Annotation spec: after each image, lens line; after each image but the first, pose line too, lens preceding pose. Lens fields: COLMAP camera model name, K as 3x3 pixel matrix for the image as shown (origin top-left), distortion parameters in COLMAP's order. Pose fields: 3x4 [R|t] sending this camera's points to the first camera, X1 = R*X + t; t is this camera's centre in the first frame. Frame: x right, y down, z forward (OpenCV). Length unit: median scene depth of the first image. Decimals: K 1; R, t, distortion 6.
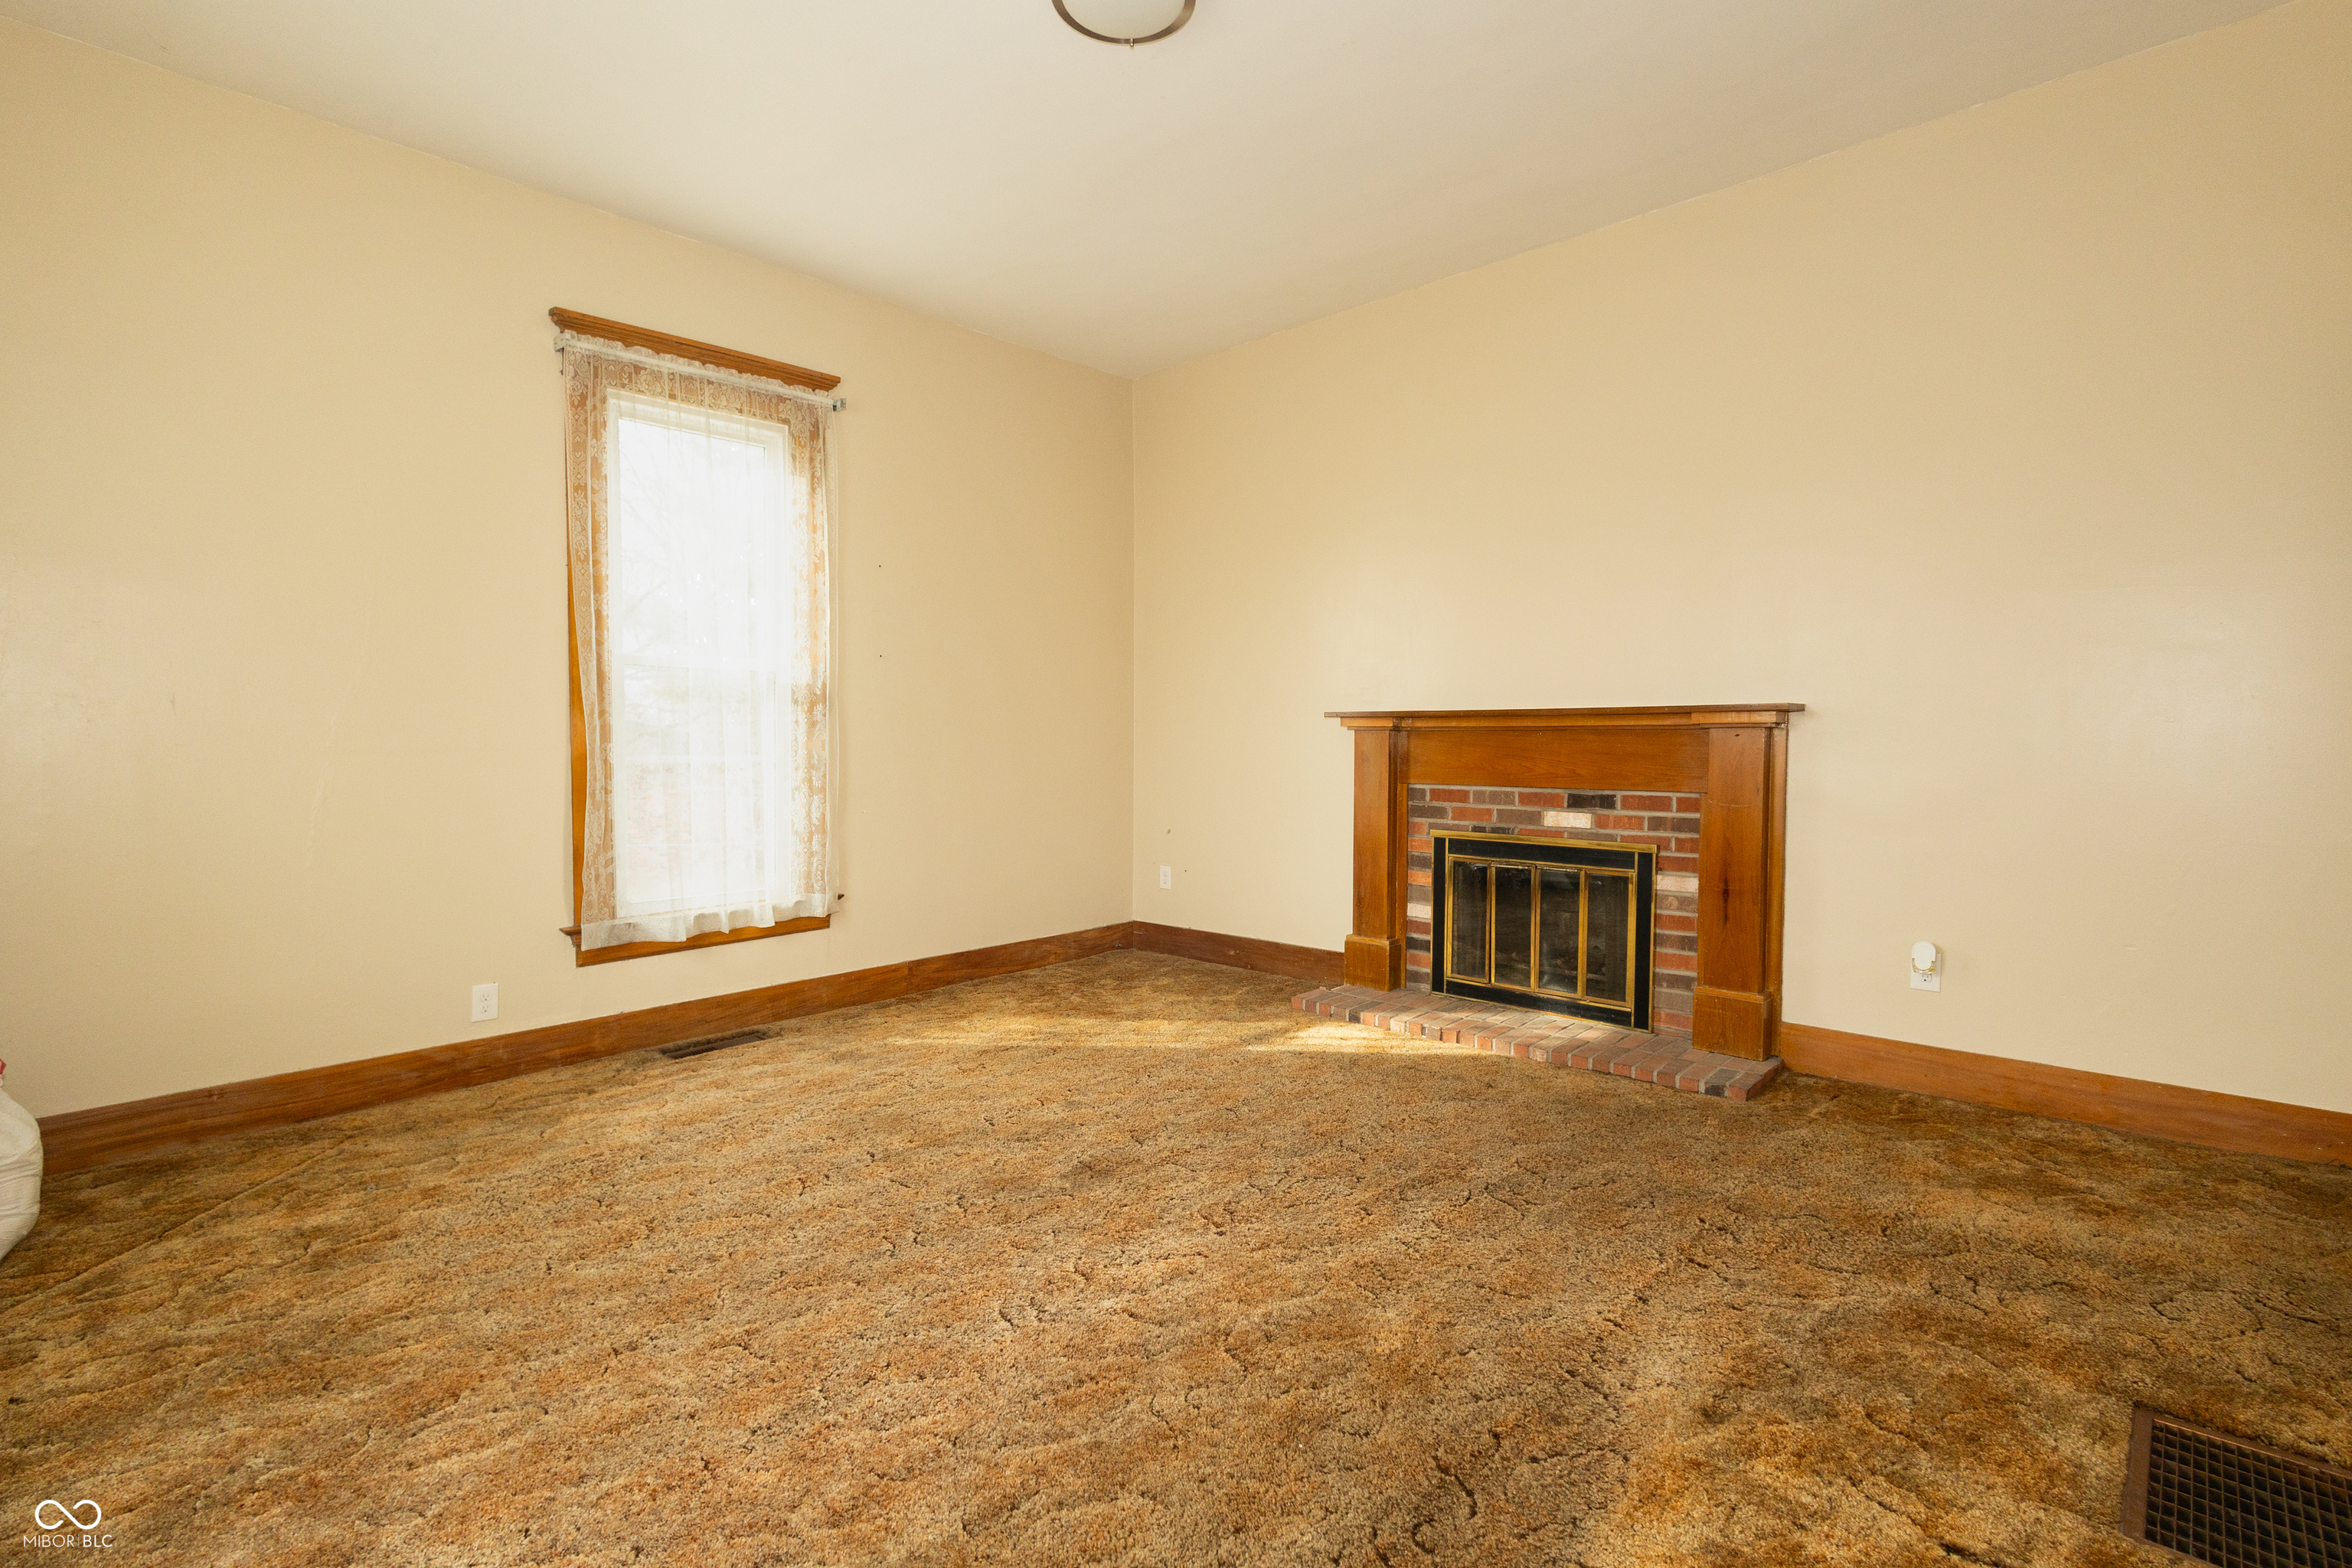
lens RADIAL K [[1090.3, 0, 1189.9], [0, 1090.3, 767.3], [0, 0, 1]] dist [0.002534, 0.000037]
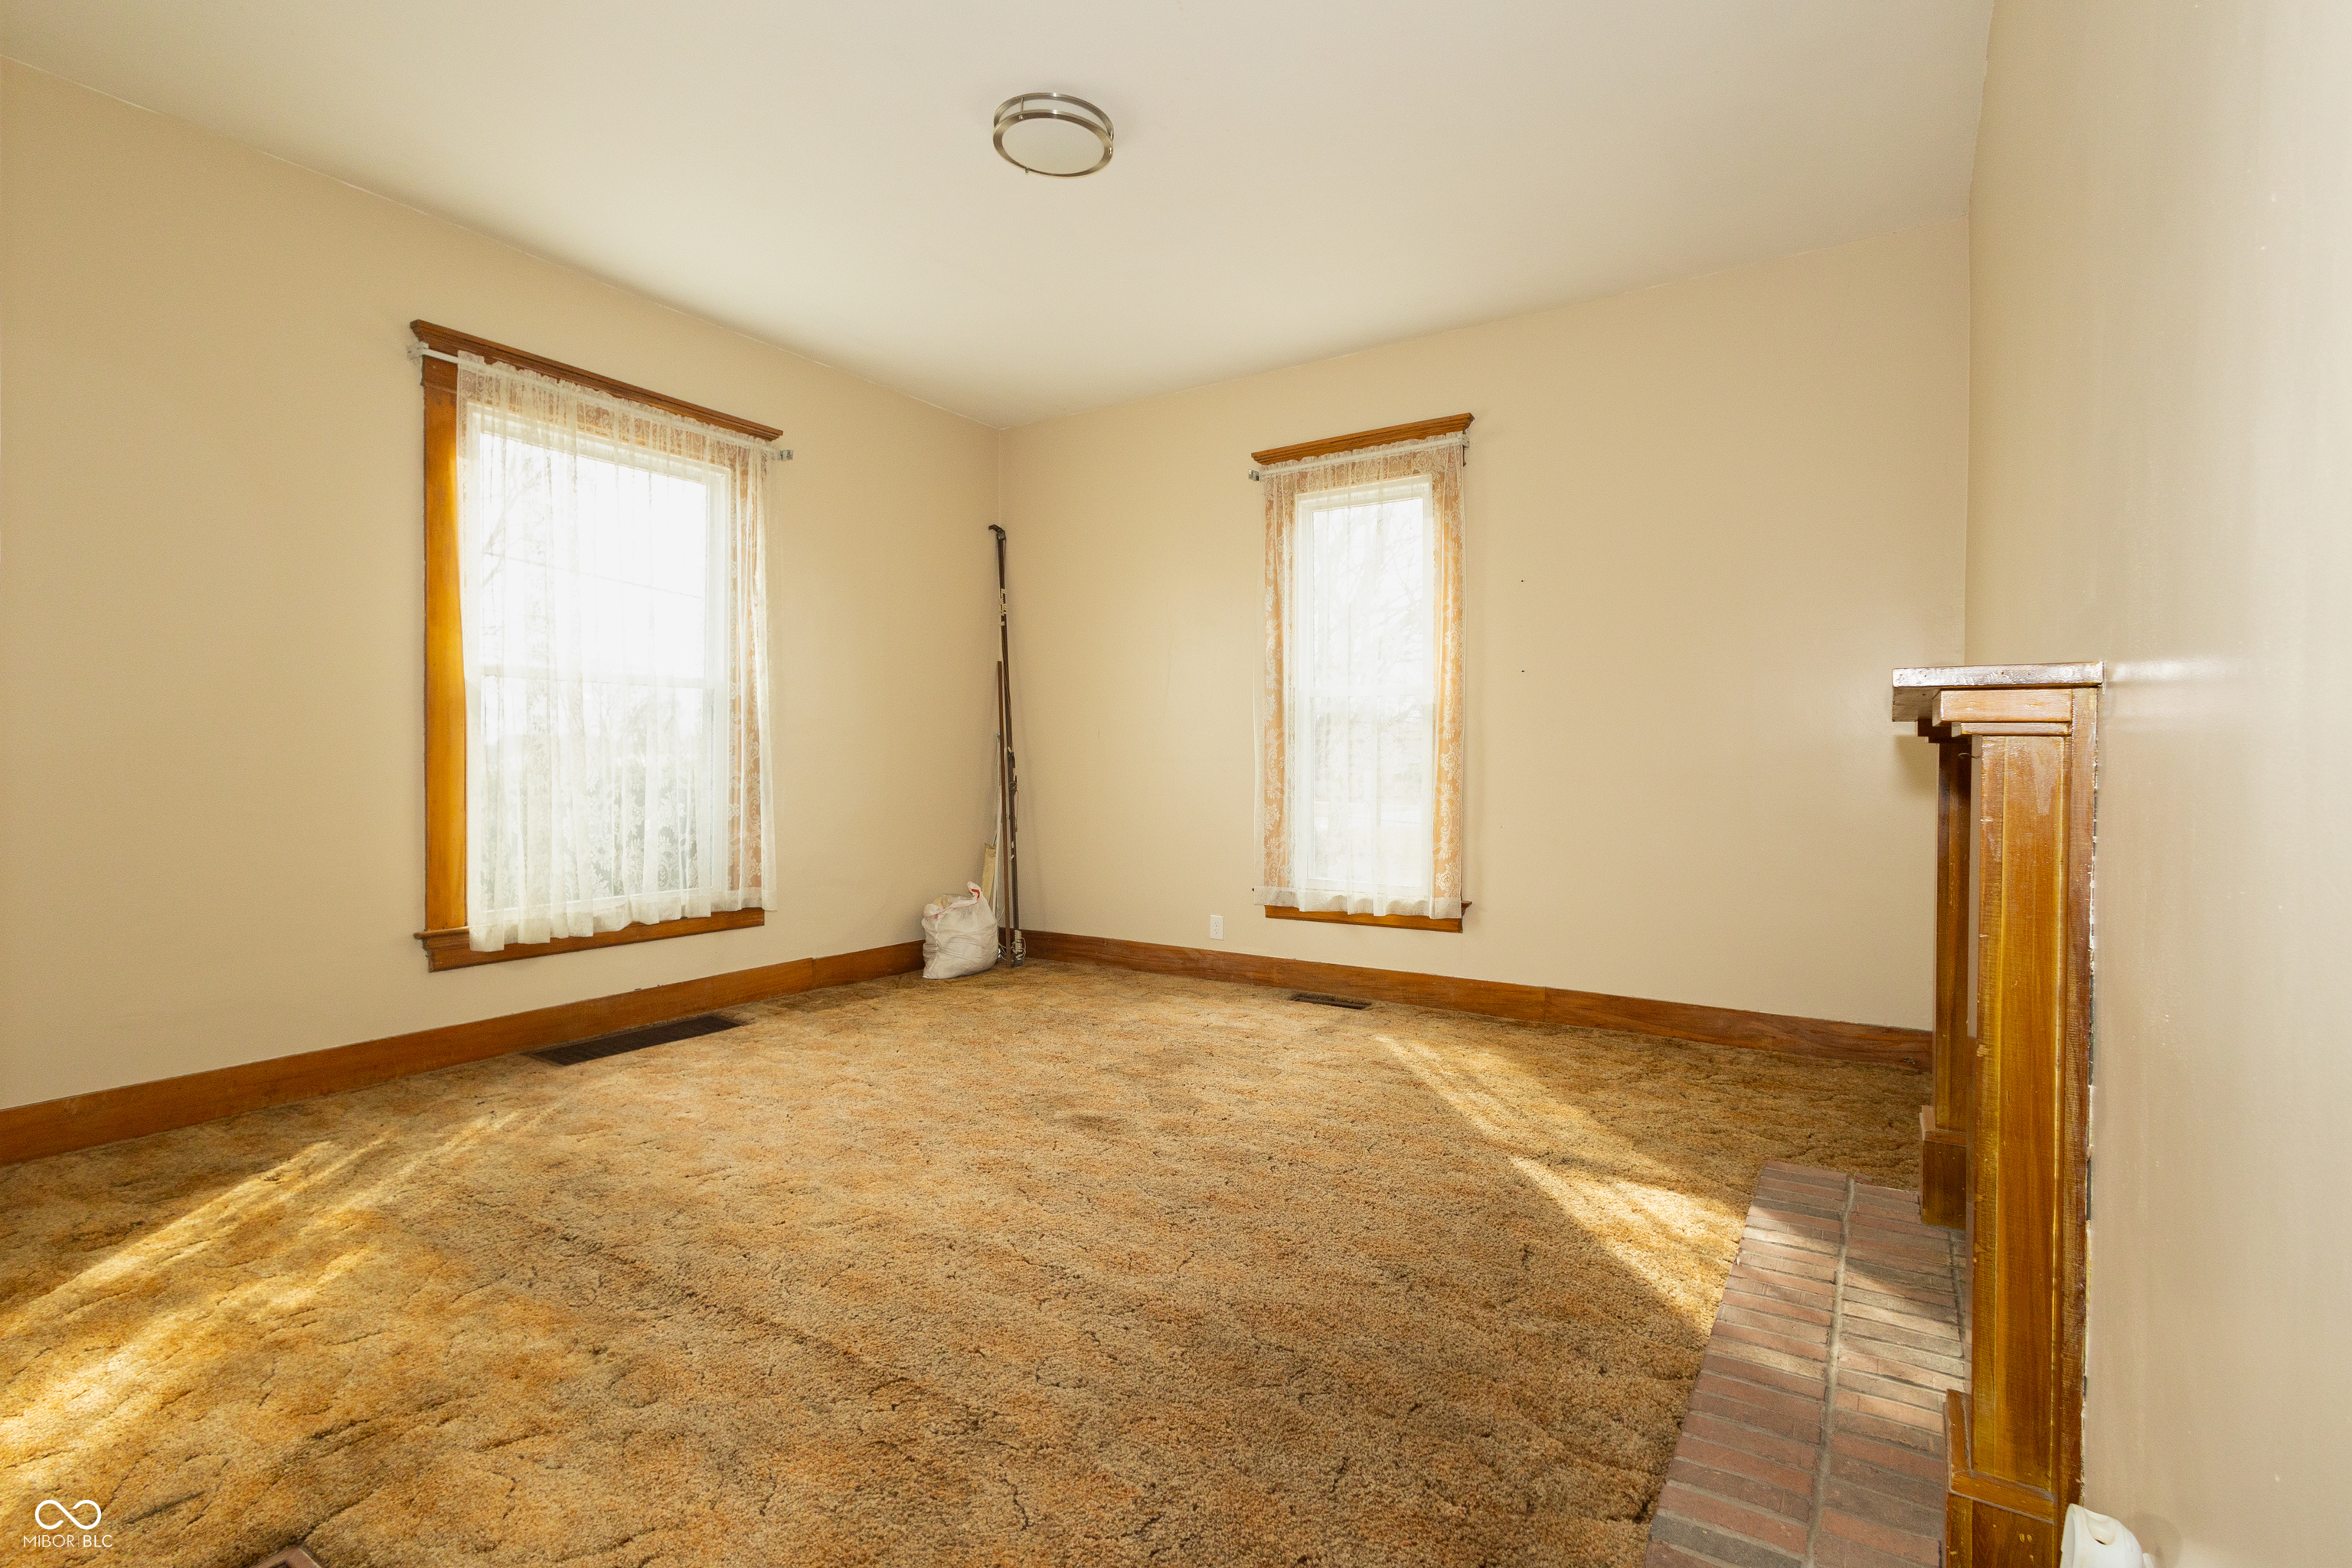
lens RADIAL K [[1090.3, 0, 1189.9], [0, 1090.3, 767.3], [0, 0, 1]] dist [0.002534, 0.000037]
pose [[0.179593, 0.013426, -0.983649, 0.745558], [-0.032662, 0.999437, 0.007678, -0.015568], [0.983199, 0.030749, 0.179930, 0.612289]]
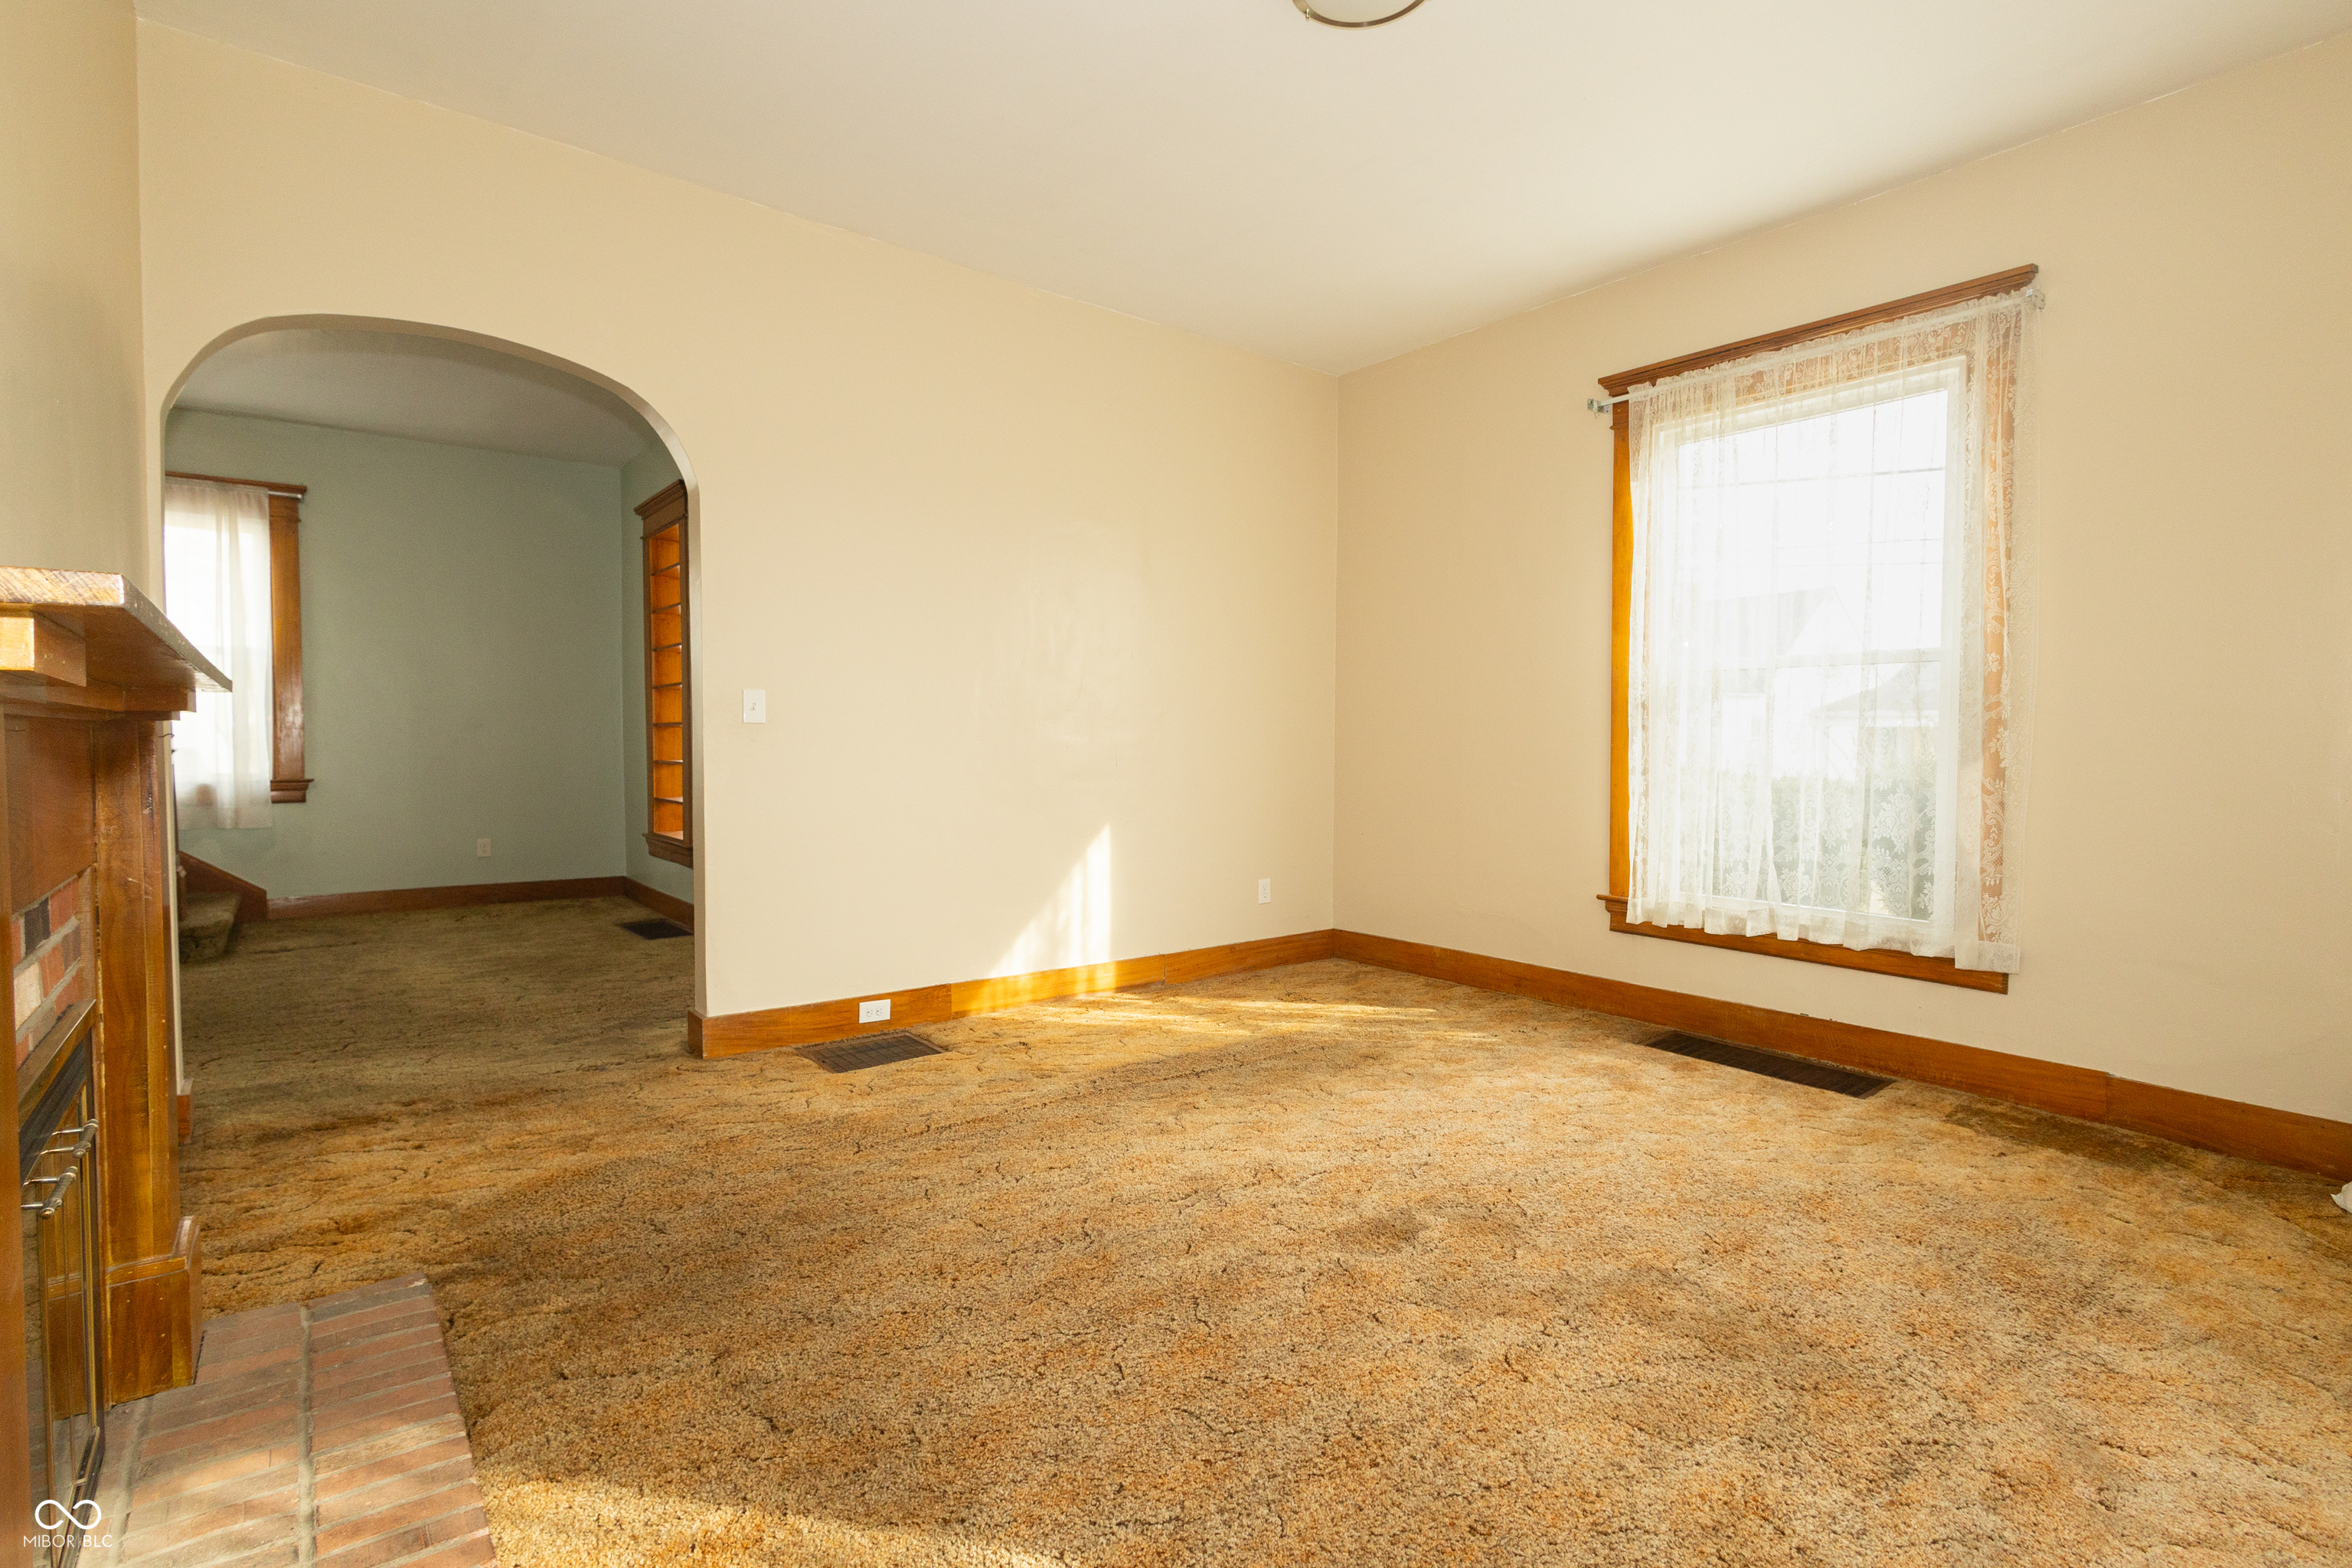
lens RADIAL K [[1099.0, 0, 1176.0], [0, 1099.0, 784.0], [0, 0, 1]] dist [0.001830, 0.000056]
pose [[-0.988718, -0.010838, 0.149396, -0.029388], [-0.000363, 0.997549, 0.069964, -0.036488], [-0.149788, 0.069120, -0.986299, 1.301522]]
